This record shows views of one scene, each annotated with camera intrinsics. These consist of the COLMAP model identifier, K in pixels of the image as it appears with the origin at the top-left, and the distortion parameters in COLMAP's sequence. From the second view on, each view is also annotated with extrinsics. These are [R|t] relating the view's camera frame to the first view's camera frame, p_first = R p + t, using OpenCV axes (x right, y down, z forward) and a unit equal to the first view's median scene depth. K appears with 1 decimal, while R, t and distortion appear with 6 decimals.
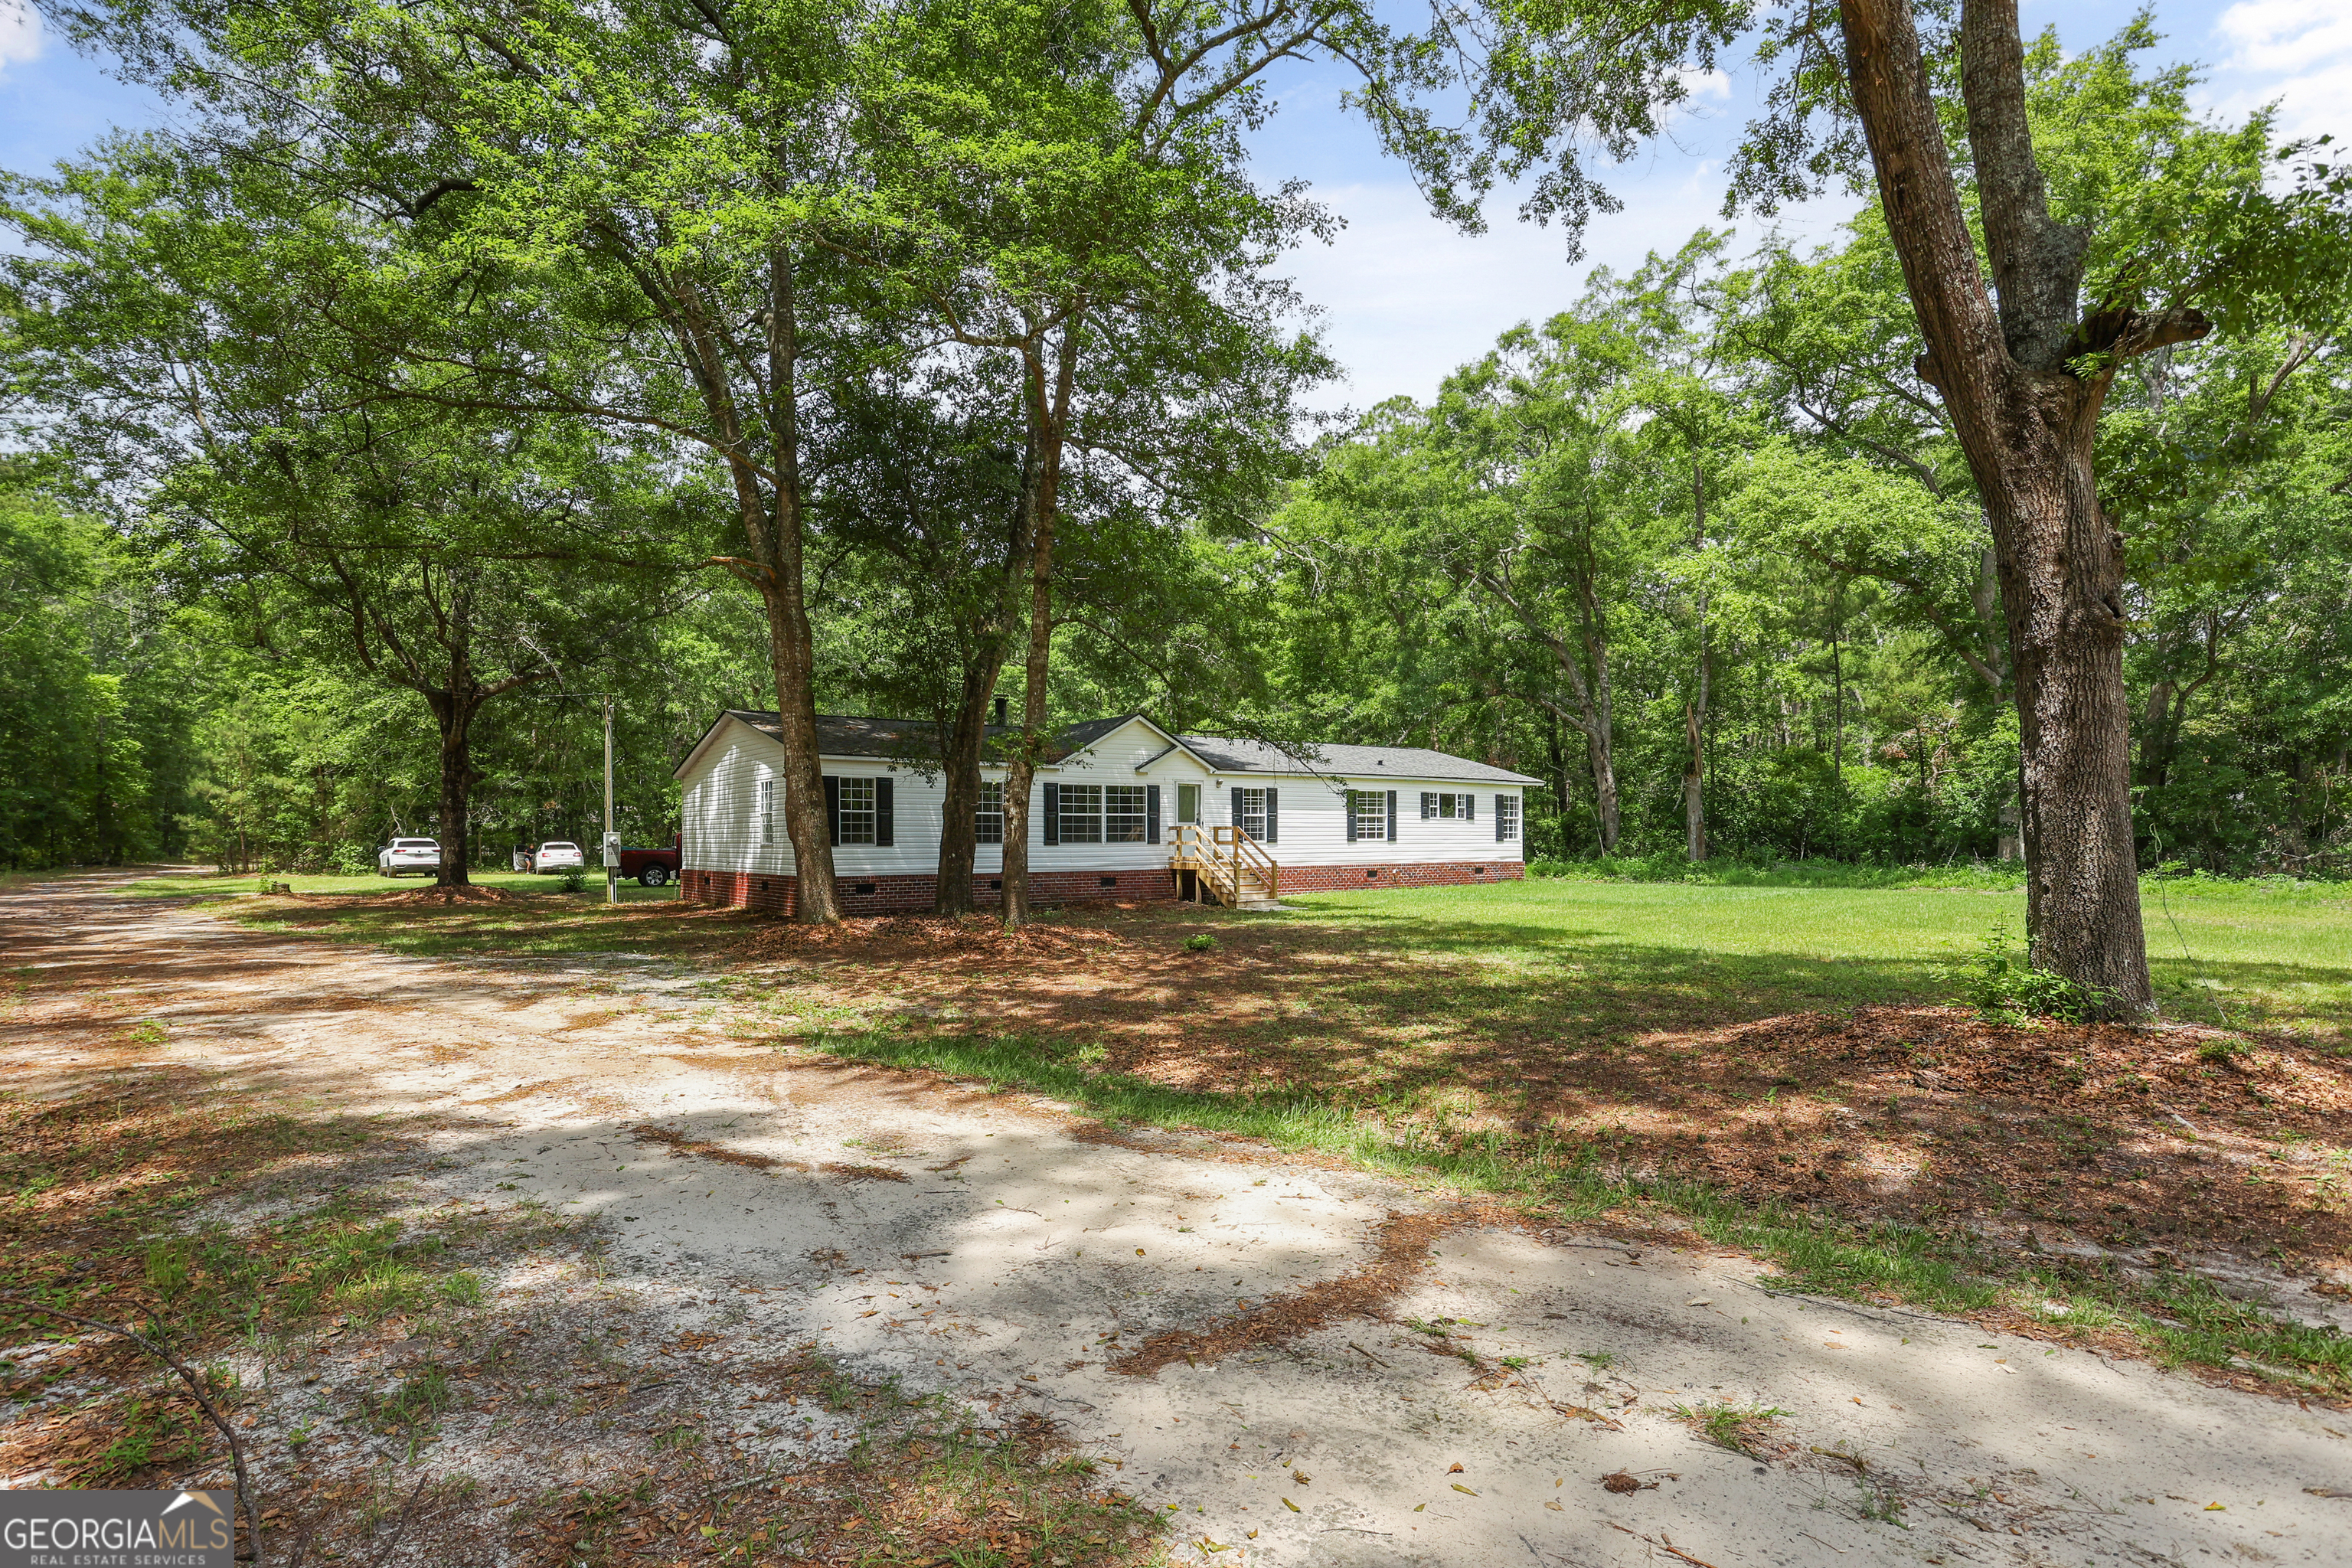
lens RADIAL K [[1195.2, 0, 1176.2], [0, 1195.2, 785.9], [0, 0, 1]] dist [-0.000629, -0.000015]
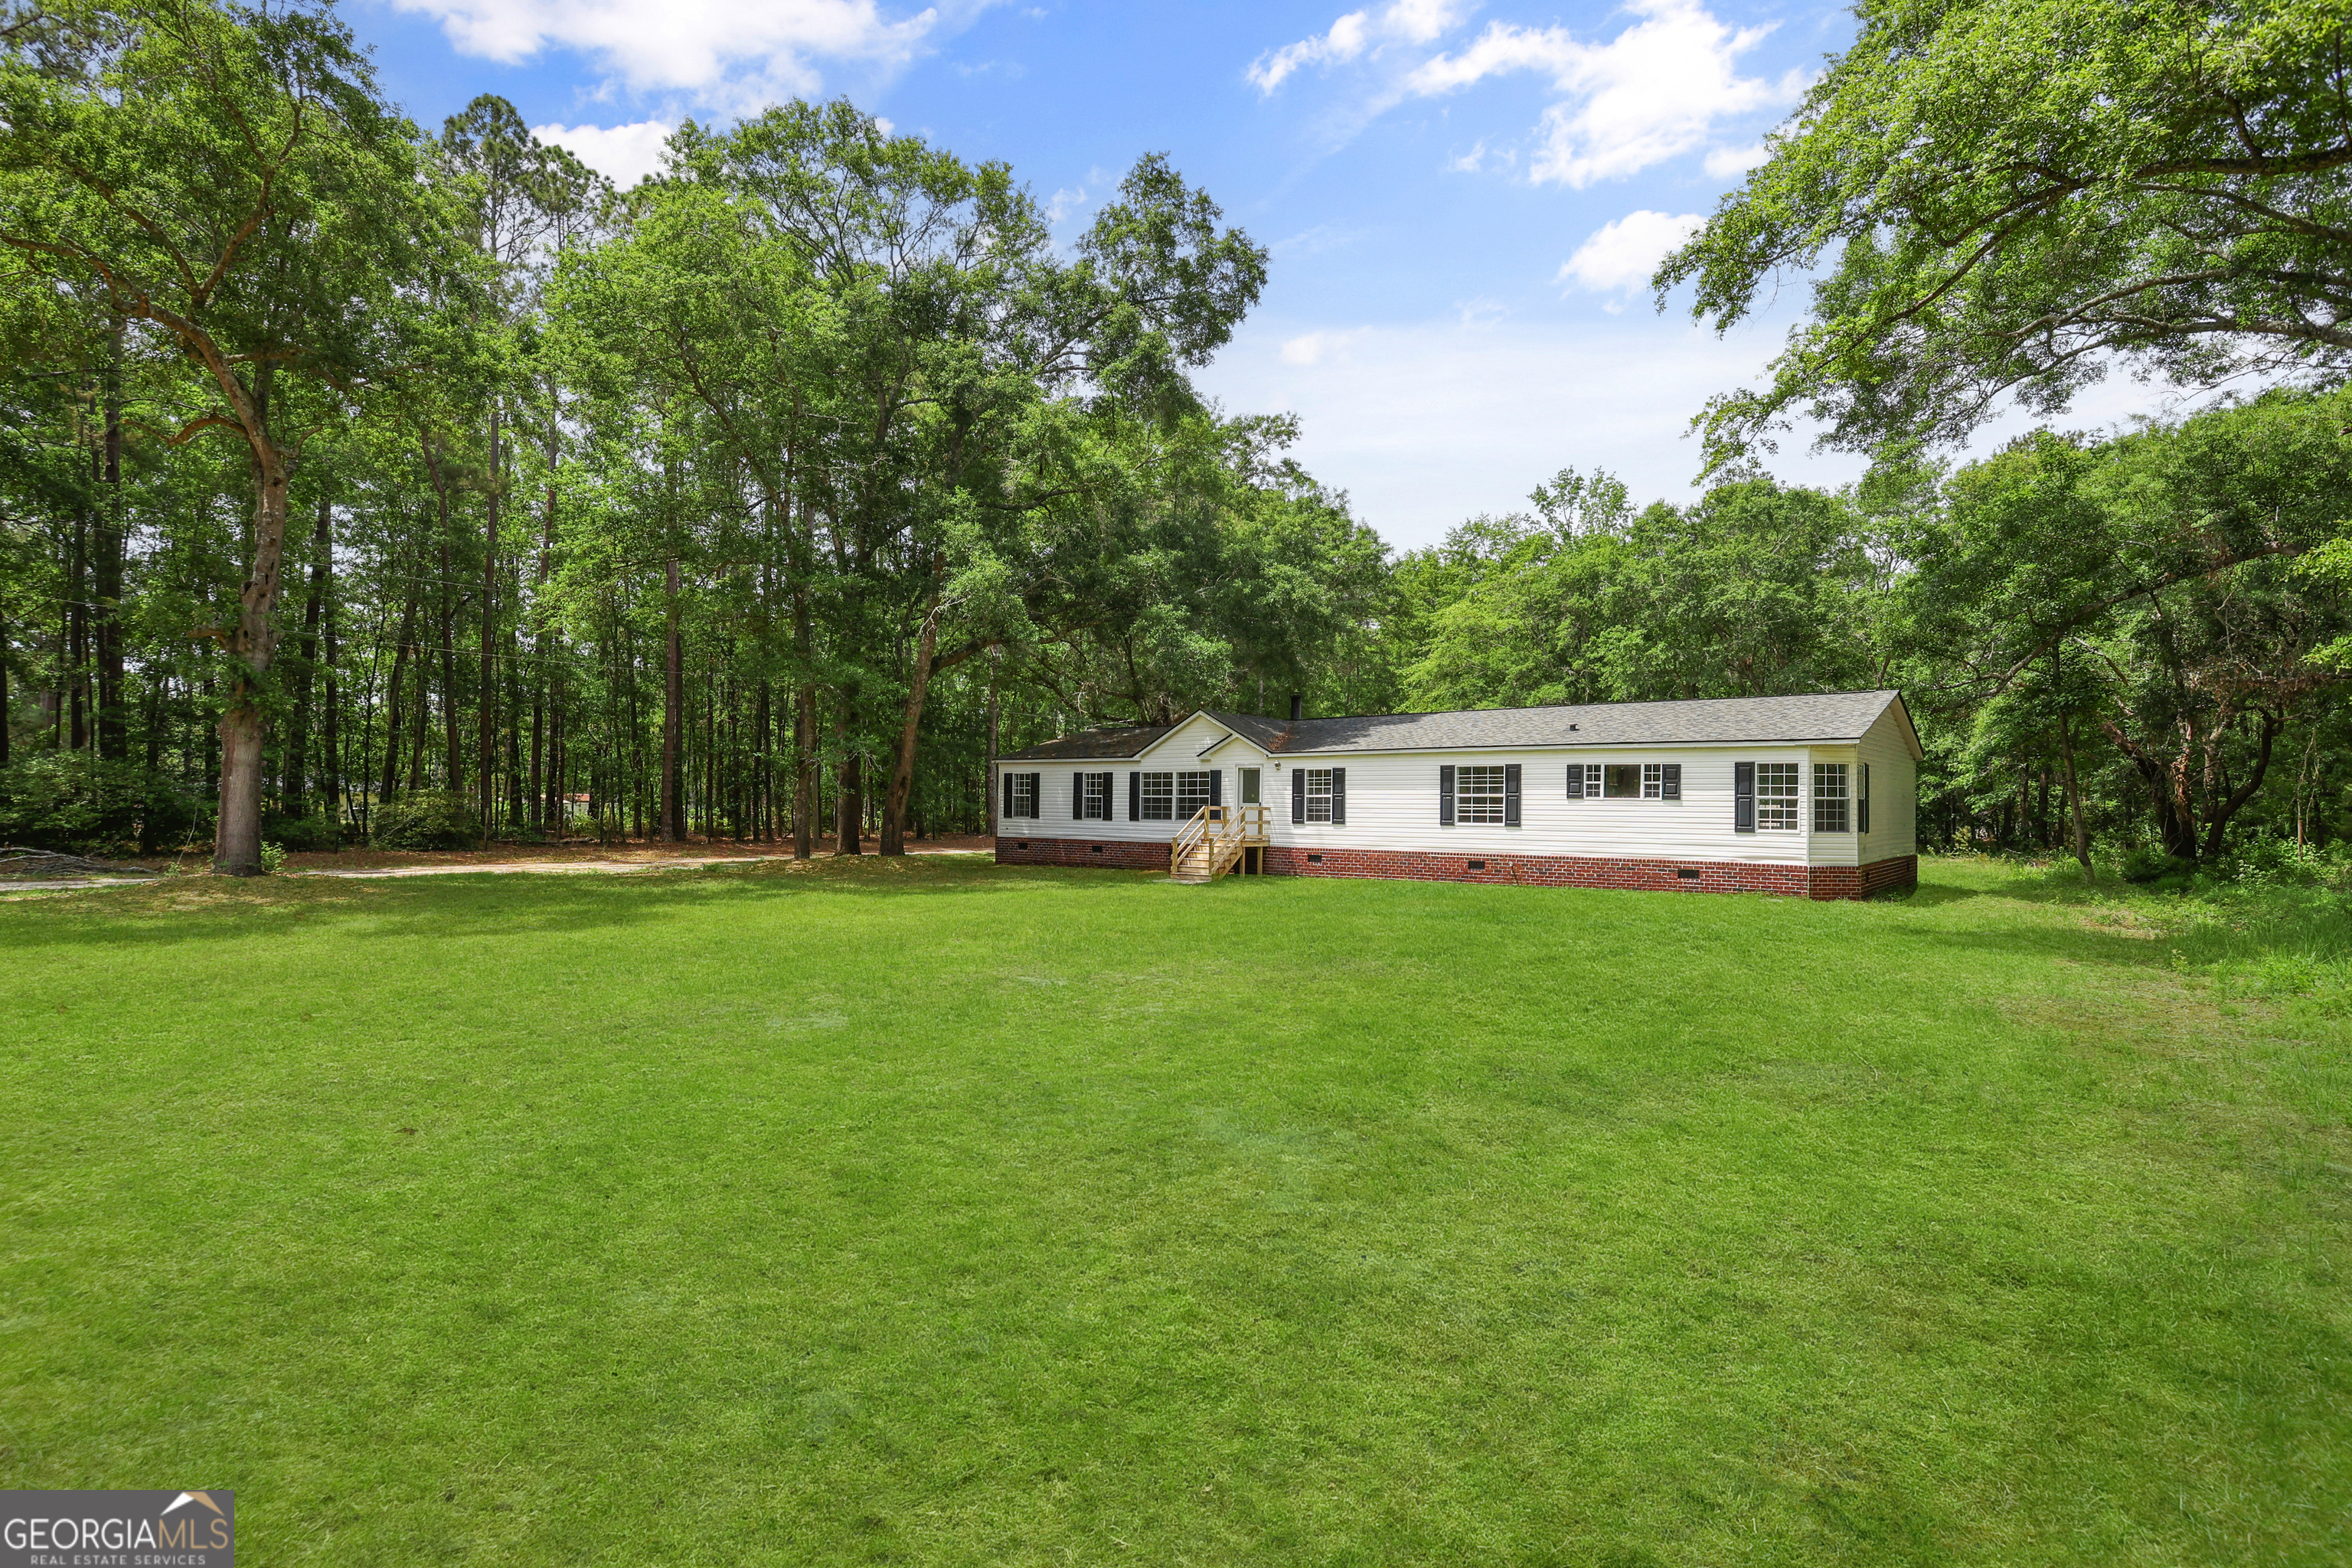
lens RADIAL K [[1195.2, 0, 1171.6], [0, 1195.2, 786.1], [0, 0, 1]] dist [-0.000629, -0.000015]
pose [[0.249266, -0.014823, -0.968322, 1.041745], [0.026503, 0.999613, -0.008479, 0.022419], [0.968072, -0.023549, 0.249562, 0.663078]]
